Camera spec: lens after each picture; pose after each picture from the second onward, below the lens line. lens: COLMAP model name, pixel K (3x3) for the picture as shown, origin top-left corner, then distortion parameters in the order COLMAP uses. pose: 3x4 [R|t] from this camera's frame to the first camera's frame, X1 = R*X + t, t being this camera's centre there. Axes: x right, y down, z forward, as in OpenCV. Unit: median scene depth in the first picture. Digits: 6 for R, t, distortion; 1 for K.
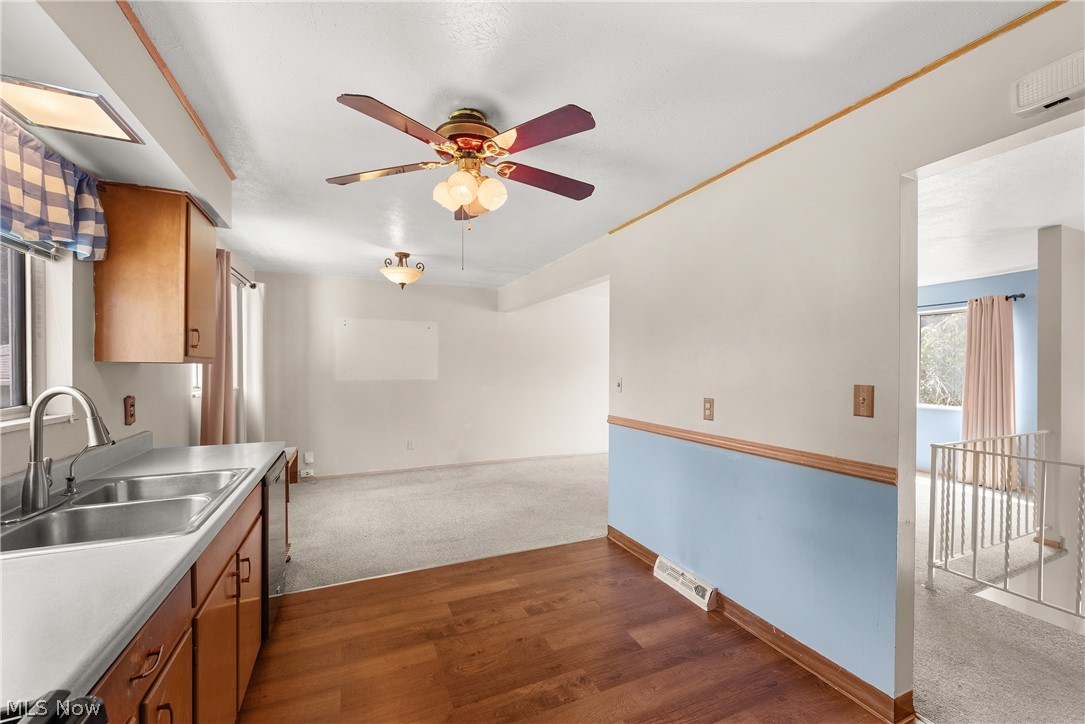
lens RADIAL K [[433.6, 0, 538.2], [0, 433.6, 370.8], [0, 0, 1]] dist [0.016067, -0.004261]
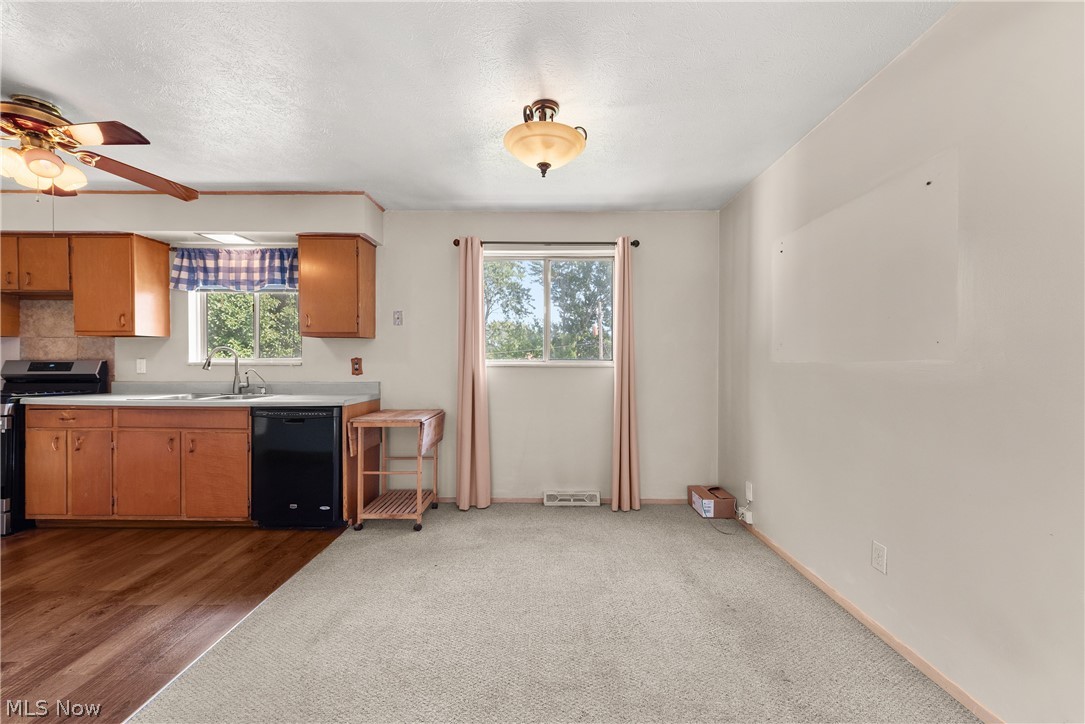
lens RADIAL K [[427.9, 0, 541.0], [0, 427.9, 364.2], [0, 0, 1]] dist [0.016316, -0.004552]
pose [[-0.402711, 0.003316, -0.915321, 0.279487], [-0.012618, 0.999878, 0.009174, 0.053001], [0.915240, 0.015244, -0.402620, 2.153617]]
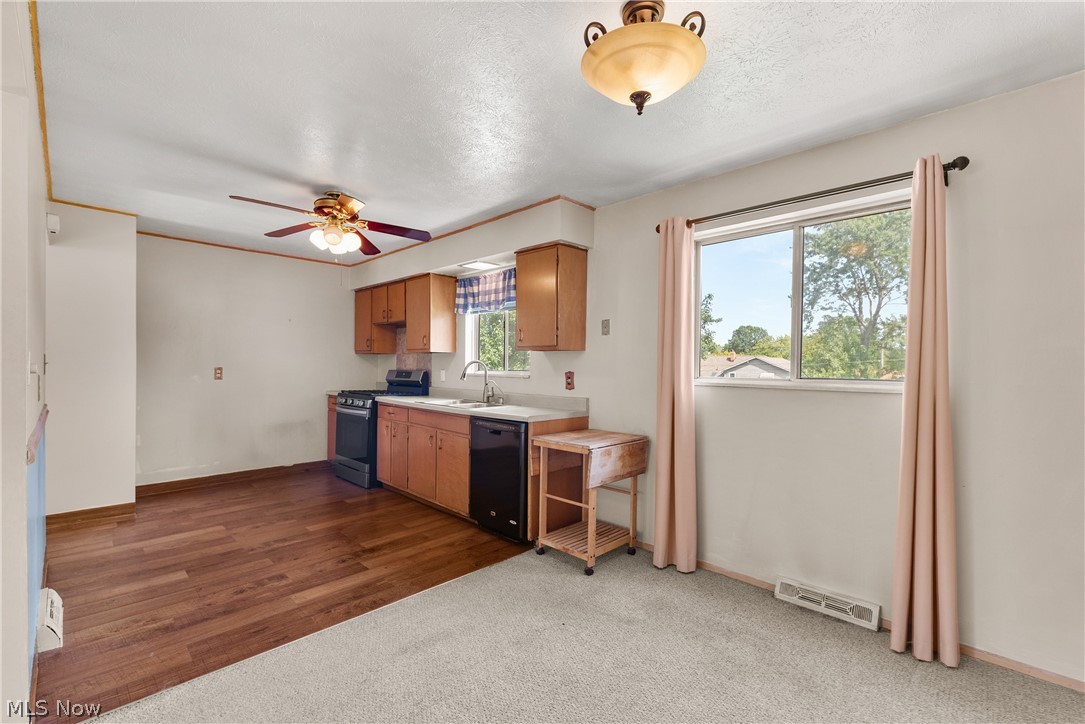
lens RADIAL K [[467.7, 0, 541.1], [0, 467.7, 371.3], [0, 0, 1]] dist [0.001246, -0.000031]
pose [[-0.927543, -0.009365, -0.373598, -0.179291], [-0.018152, 0.999635, 0.020009, 0.021772], [0.373275, 0.025340, -0.927375, 2.365163]]
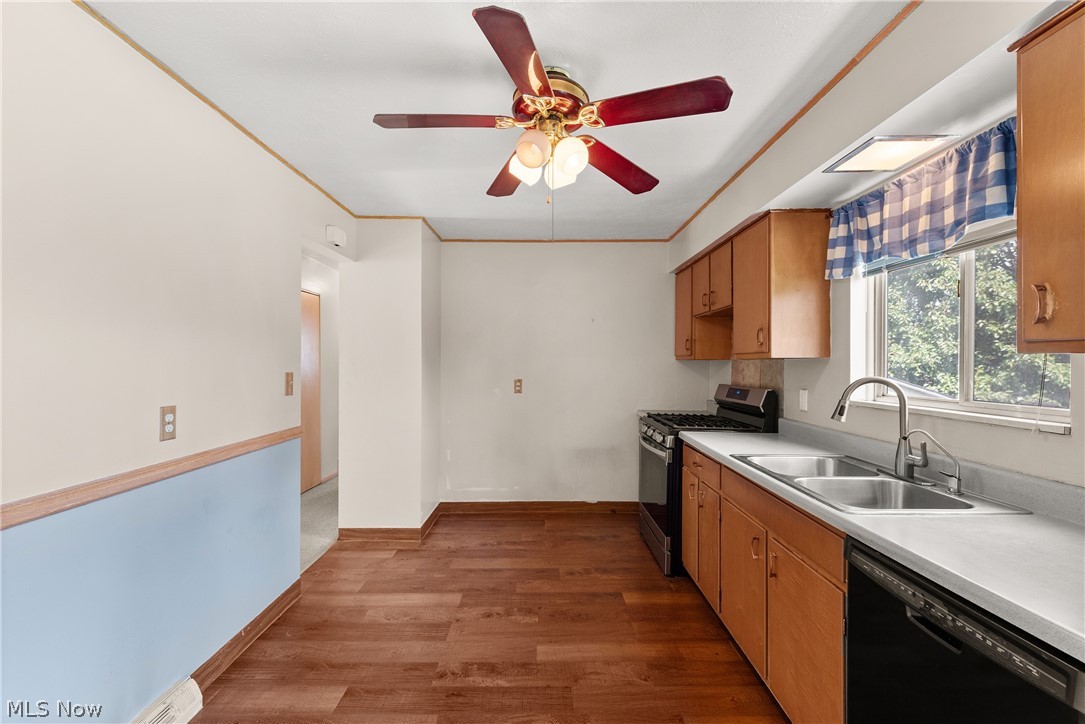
lens RADIAL K [[460.7, 0, 539.0], [0, 460.7, 364.3], [0, 0, 1]] dist [0.004499, -0.000568]
pose [[-0.915721, -0.007666, 0.401742, -0.419874], [-0.002409, 0.999905, 0.013589, -0.010256], [-0.401808, 0.011476, -0.915652, 1.521257]]
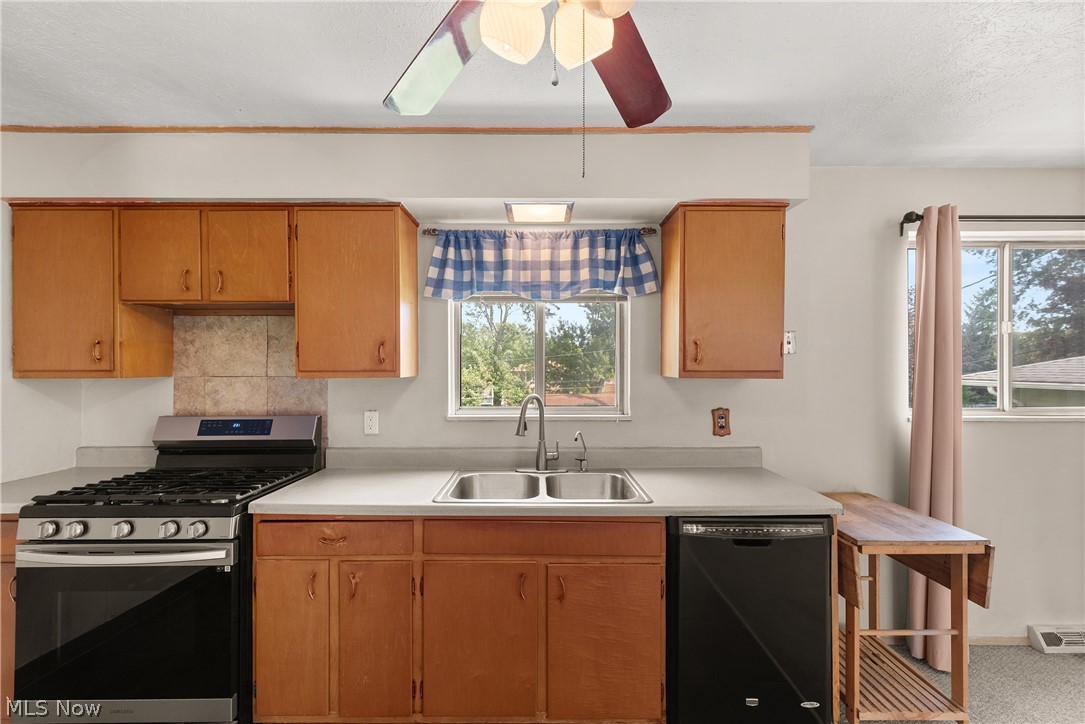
lens RADIAL K [[460.7, 0, 539.0], [0, 460.7, 364.3], [0, 0, 1]] dist [0.004499, -0.000568]
pose [[-0.393765, -0.002378, -0.919208, 0.223061], [-0.008763, 0.999961, 0.001167, -0.040852], [0.919170, 0.008514, -0.393770, 0.957323]]
